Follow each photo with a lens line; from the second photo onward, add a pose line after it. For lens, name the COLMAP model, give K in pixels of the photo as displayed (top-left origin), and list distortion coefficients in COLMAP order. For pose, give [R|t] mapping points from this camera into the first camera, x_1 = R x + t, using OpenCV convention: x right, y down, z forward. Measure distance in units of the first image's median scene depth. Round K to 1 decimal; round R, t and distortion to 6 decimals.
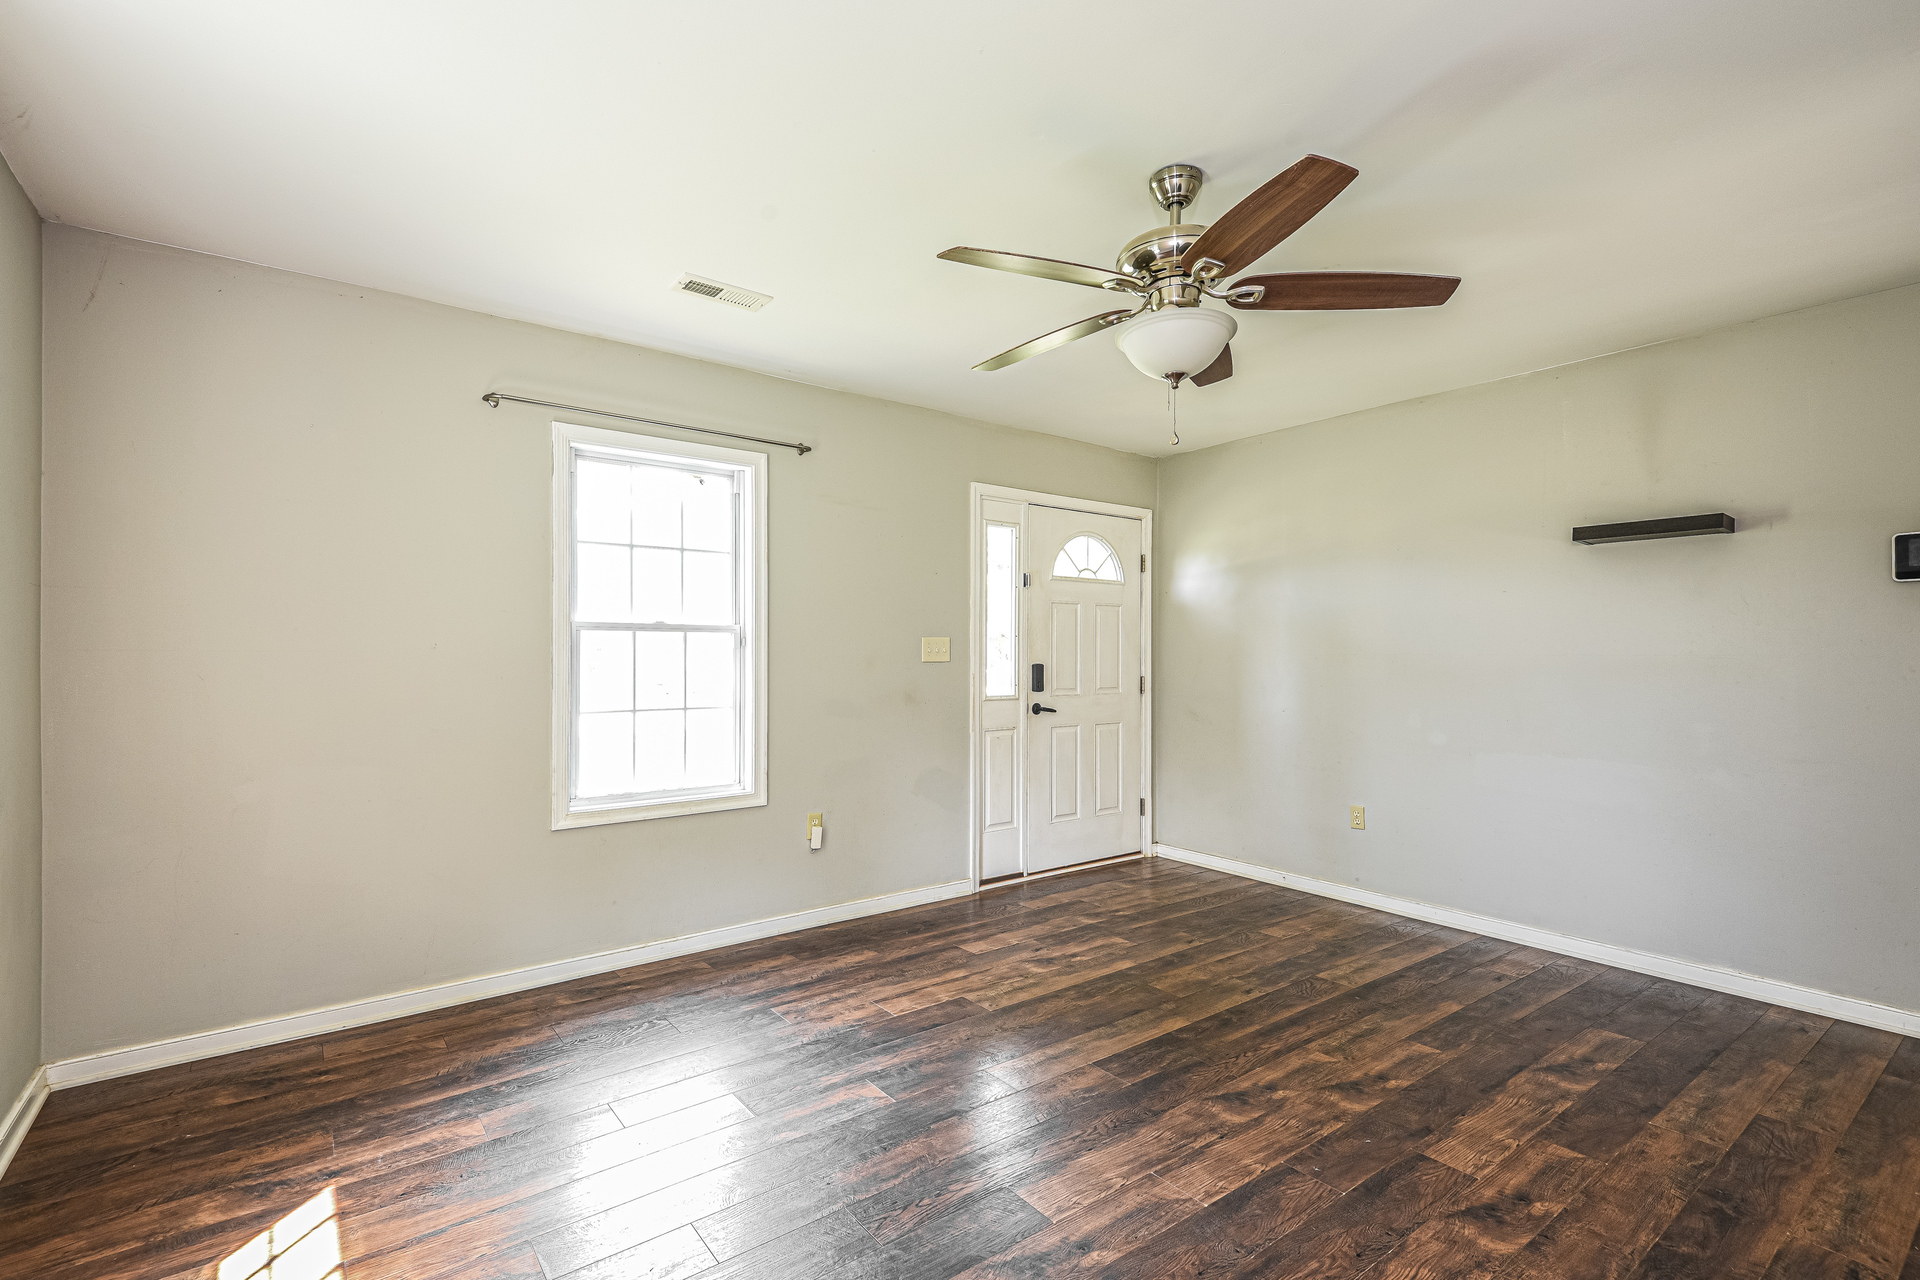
lens RADIAL K [[899.7, 0, 986.7], [0, 899.7, 650.7], [0, 0, 1]] dist [0.036092, -0.014857]
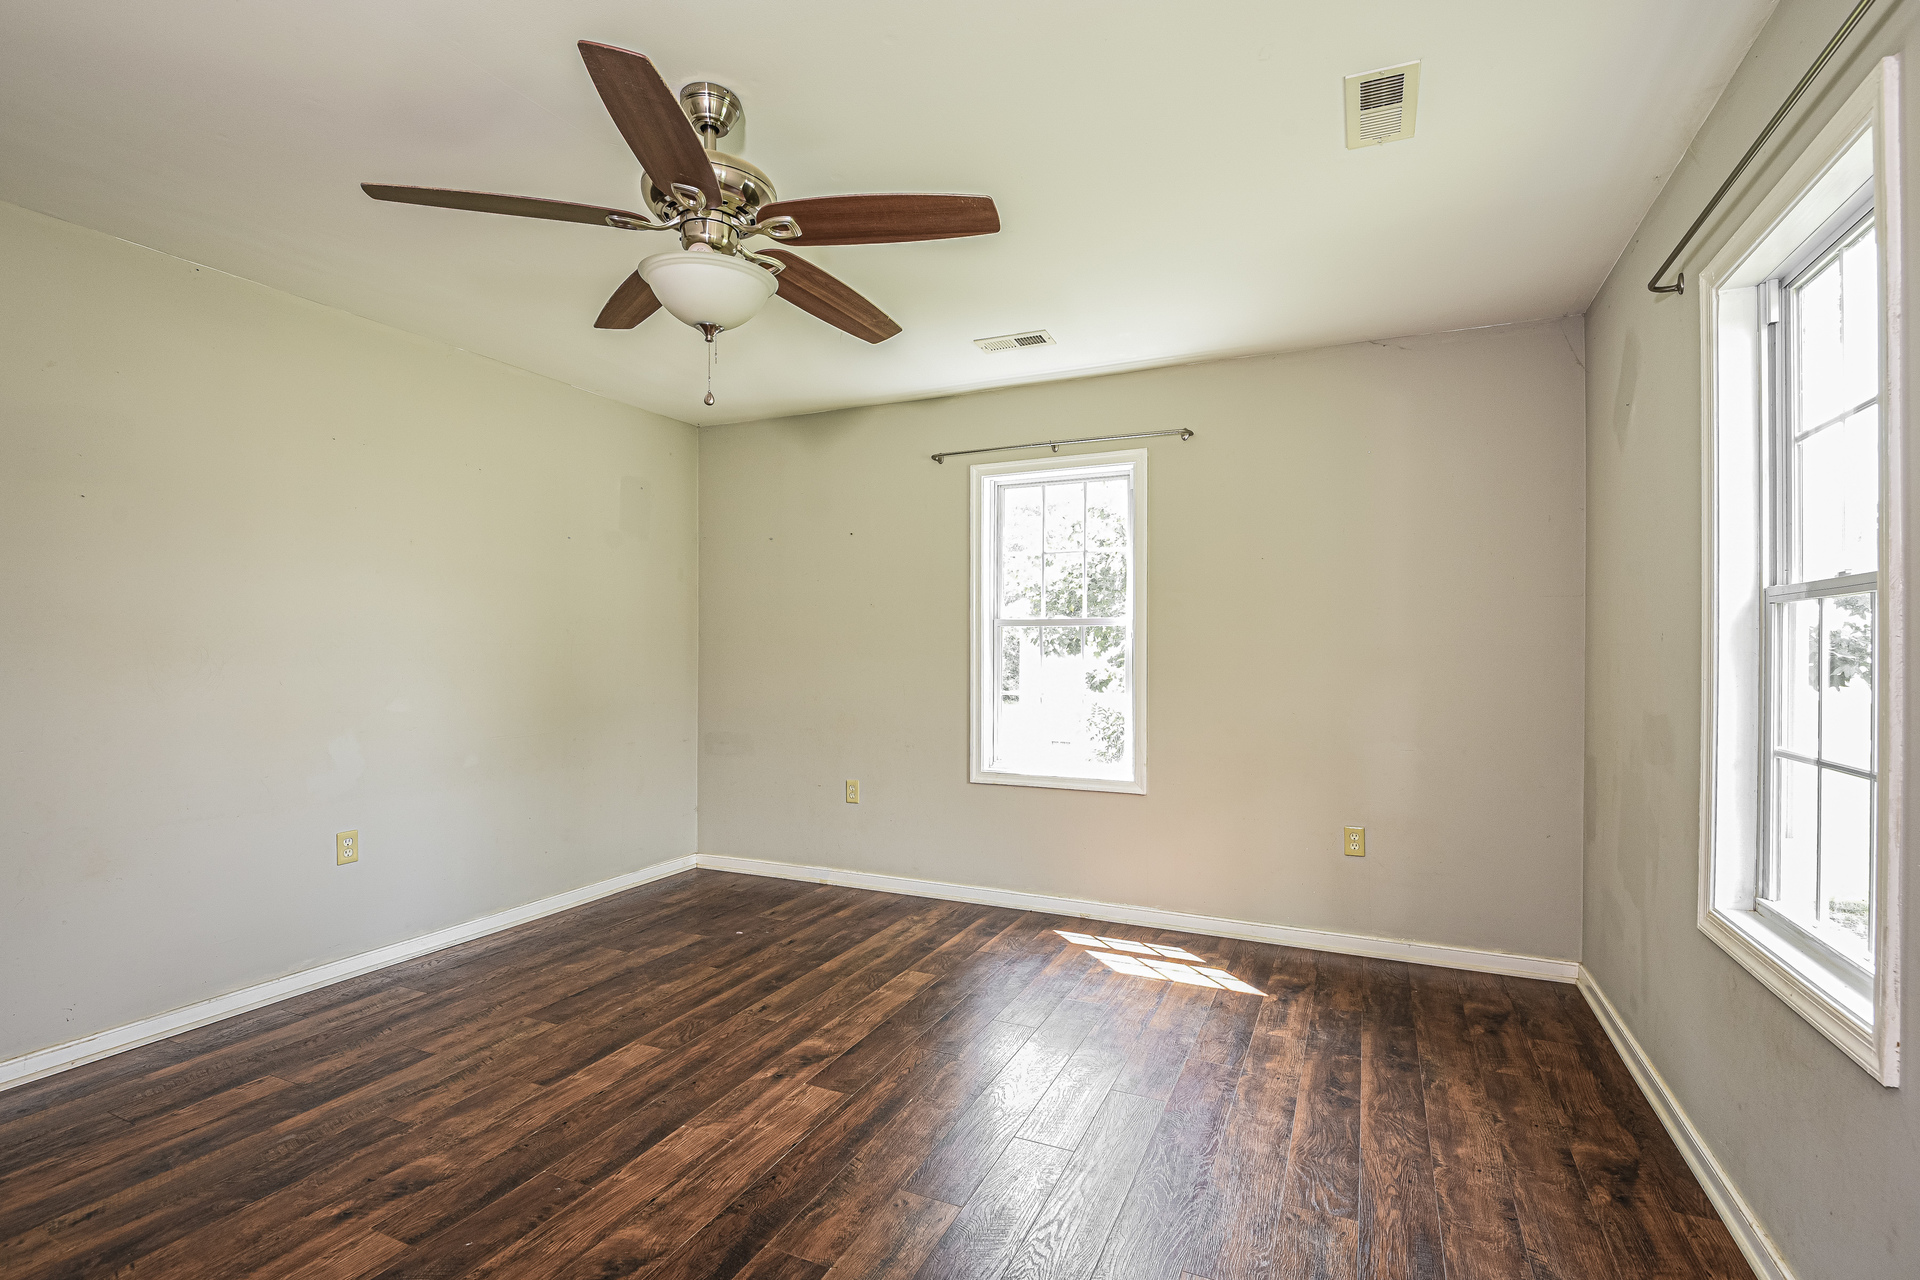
lens RADIAL K [[894.1, 0, 960.0], [0, 894.1, 640.0], [0, 0, 1]] dist [0.018144, -0.016227]
pose [[-0.897878, -0.006204, -0.440200, 0.274316], [-0.000914, 0.999925, -0.012228, 0.000675], [0.440243, -0.010577, -0.897816, 1.393064]]
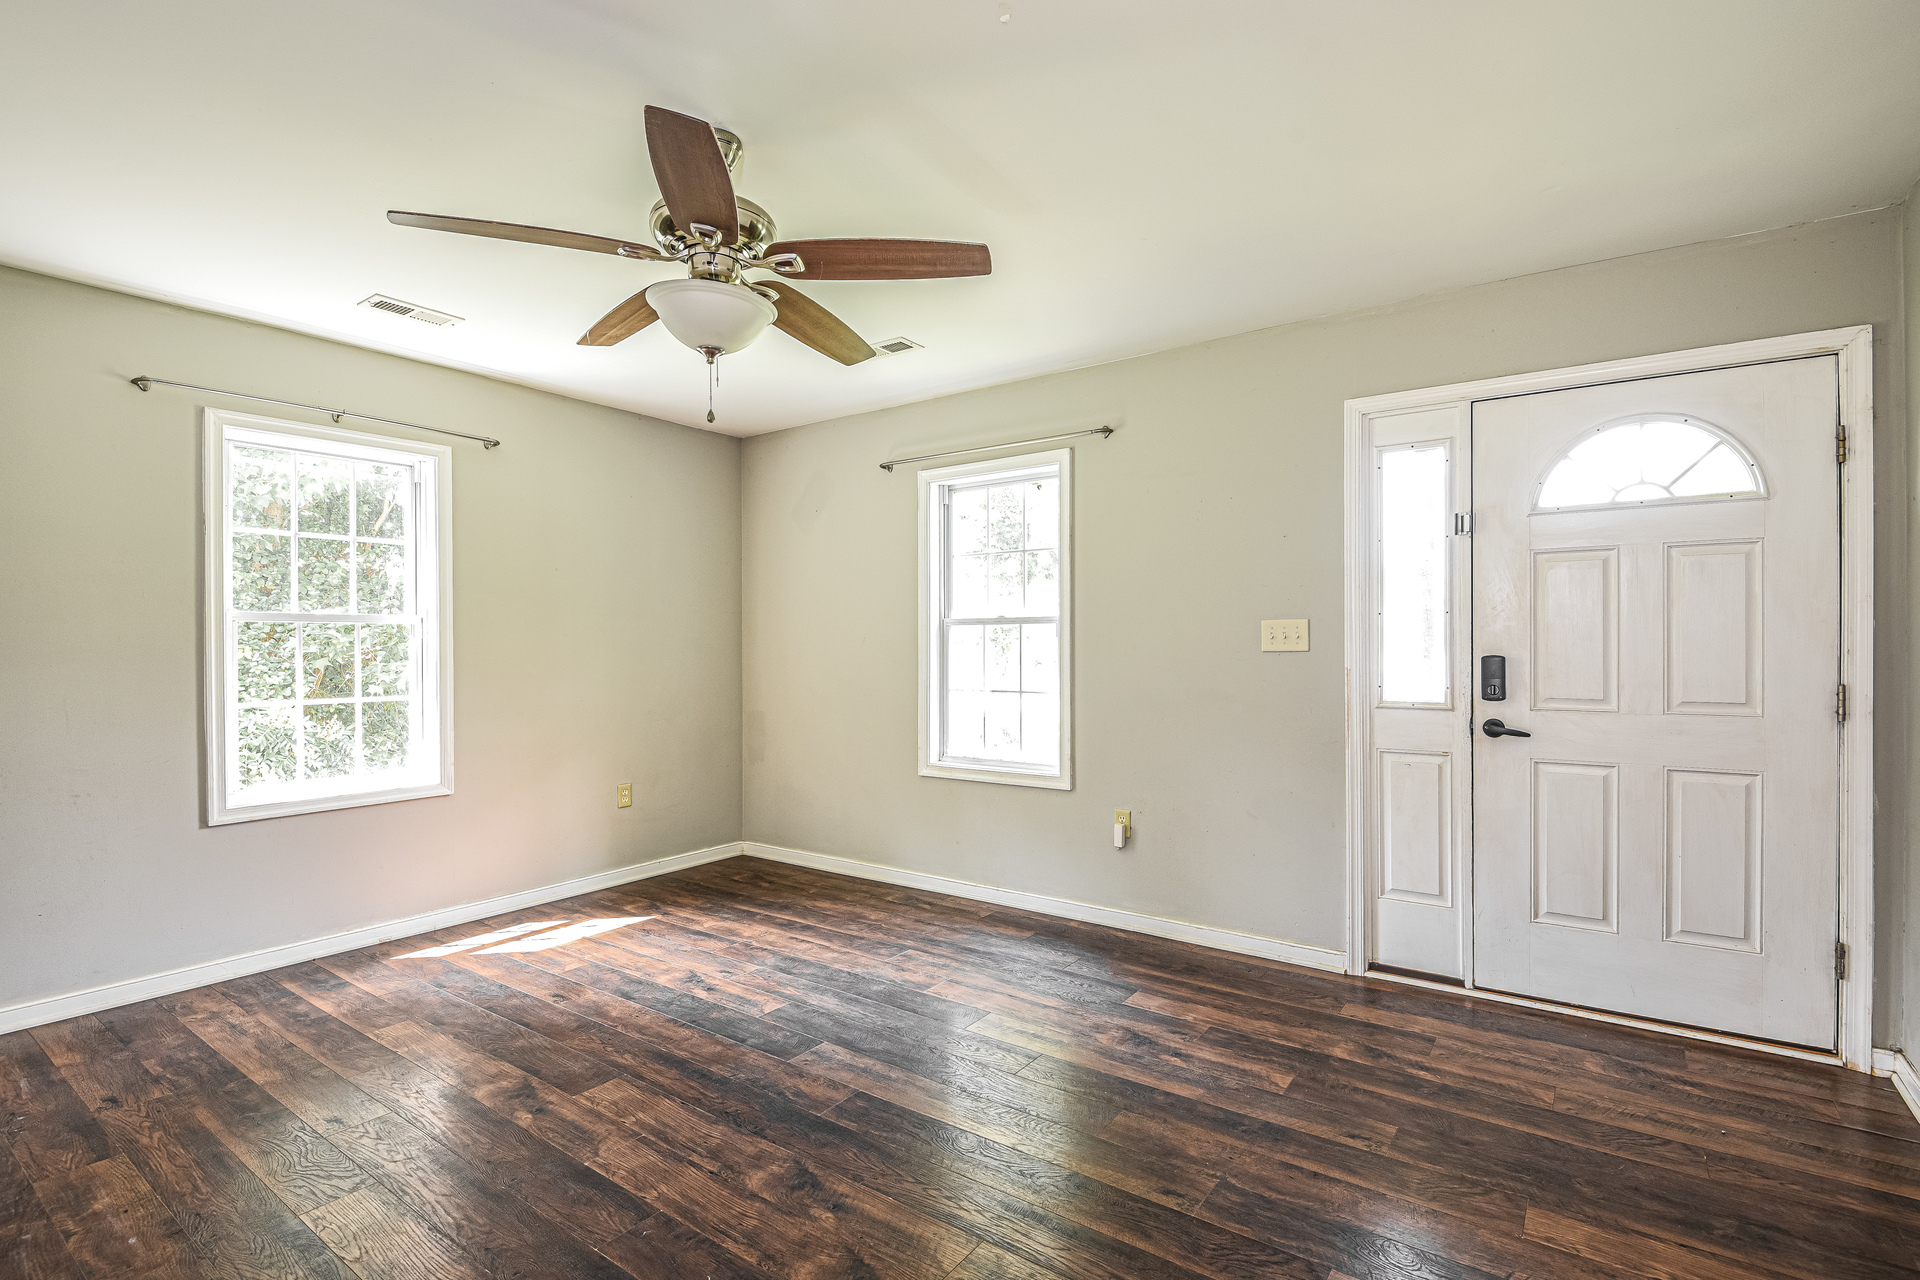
lens RADIAL K [[914.0, 0, 941.8], [0, 914.0, 650.0], [0, 0, 1]] dist [0.035577, -0.037471]
pose [[0.251546, 0.001935, -0.967843, 0.877512], [0.009920, 0.999940, 0.004577, 0.006182], [0.967794, -0.010752, 0.251512, 0.722228]]
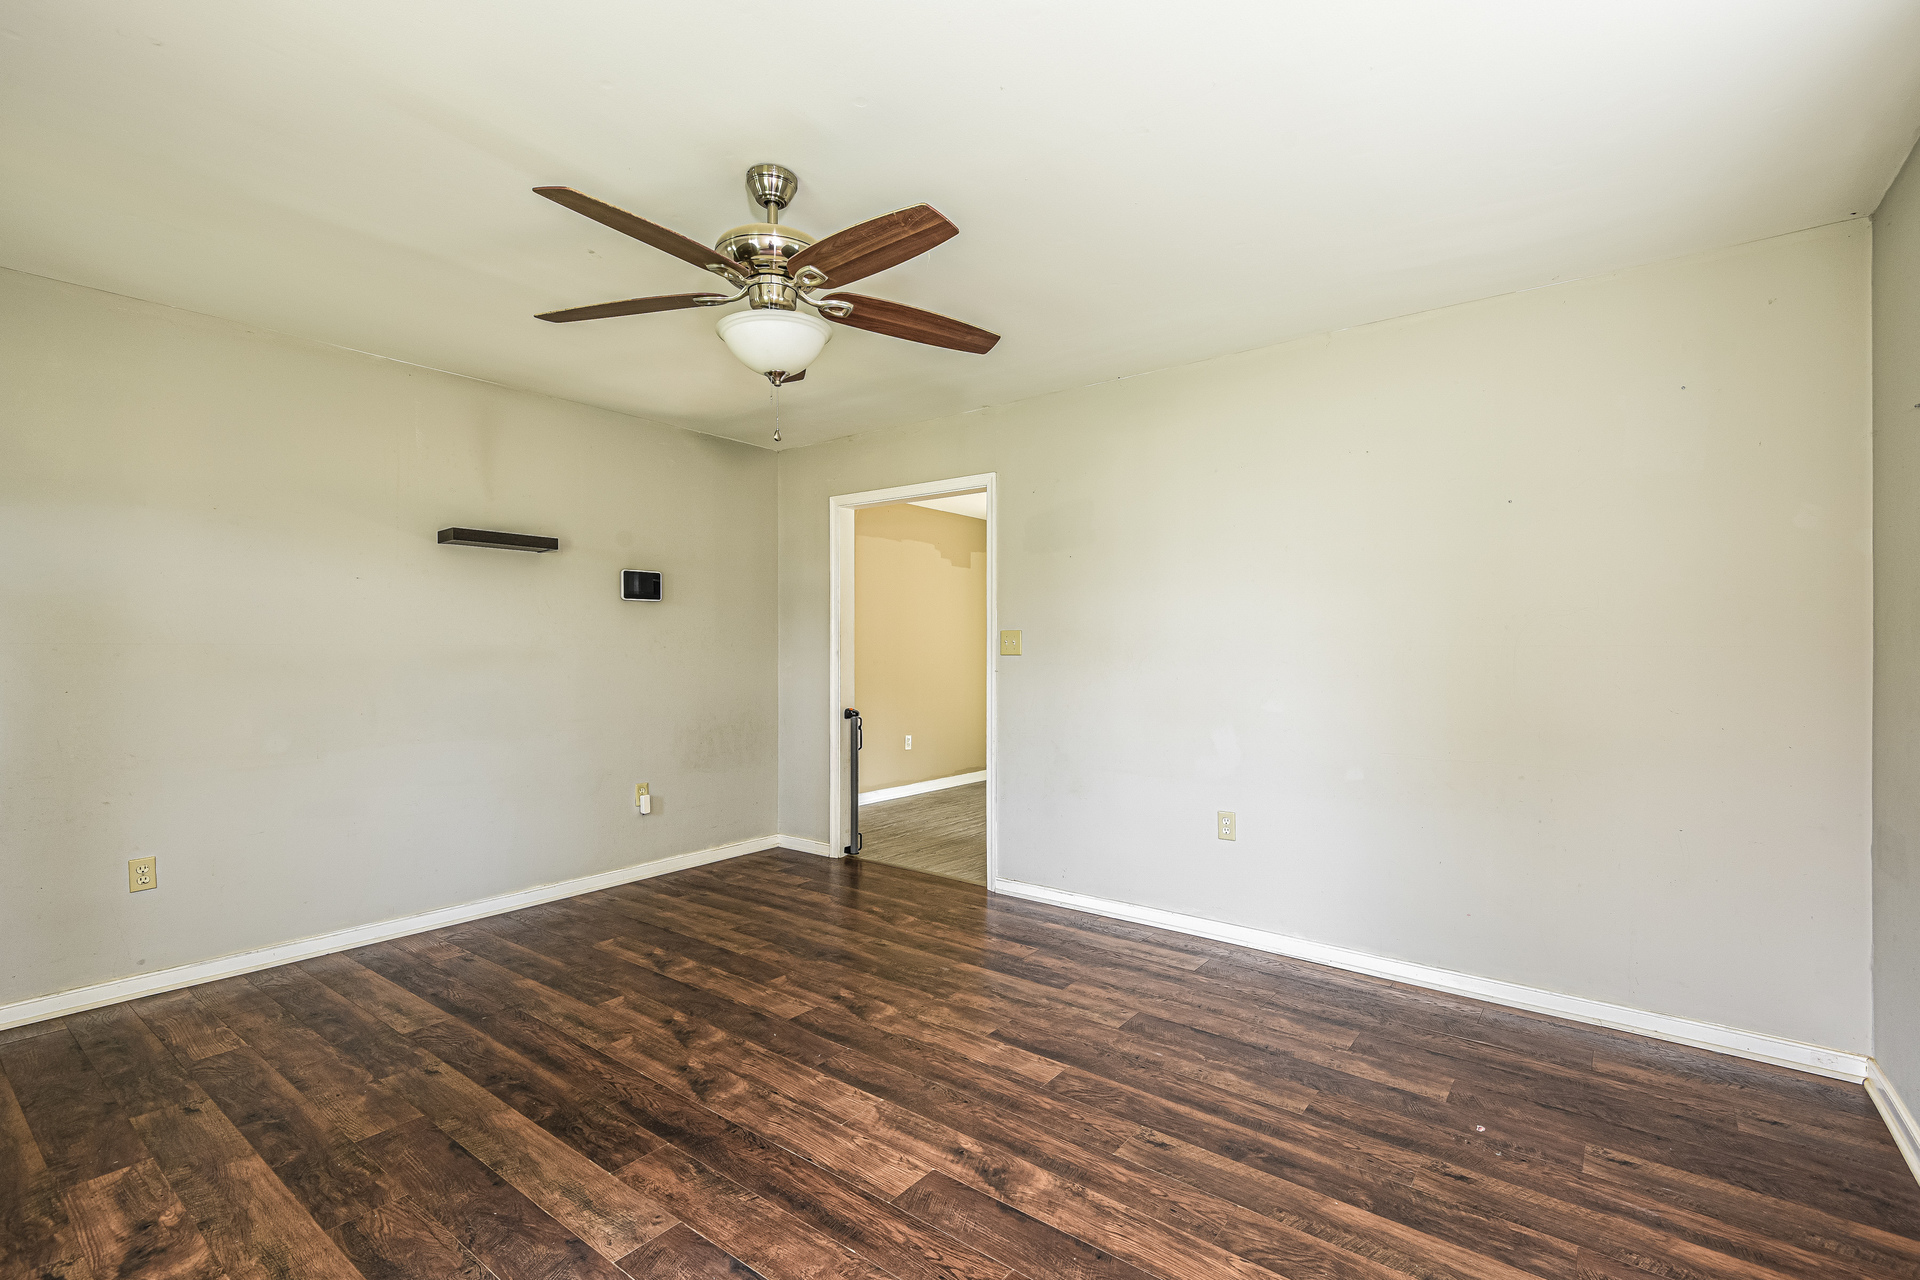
lens RADIAL K [[844.6, 0, 945.6], [0, 844.6, 642.6], [0, 0, 1]] dist [0.029462, -0.011599]
pose [[-0.228130, 0.003851, 0.973623, -0.583983], [-0.006974, 0.999960, -0.005590, -0.008215], [-0.973606, -0.008065, -0.228095, 0.753496]]
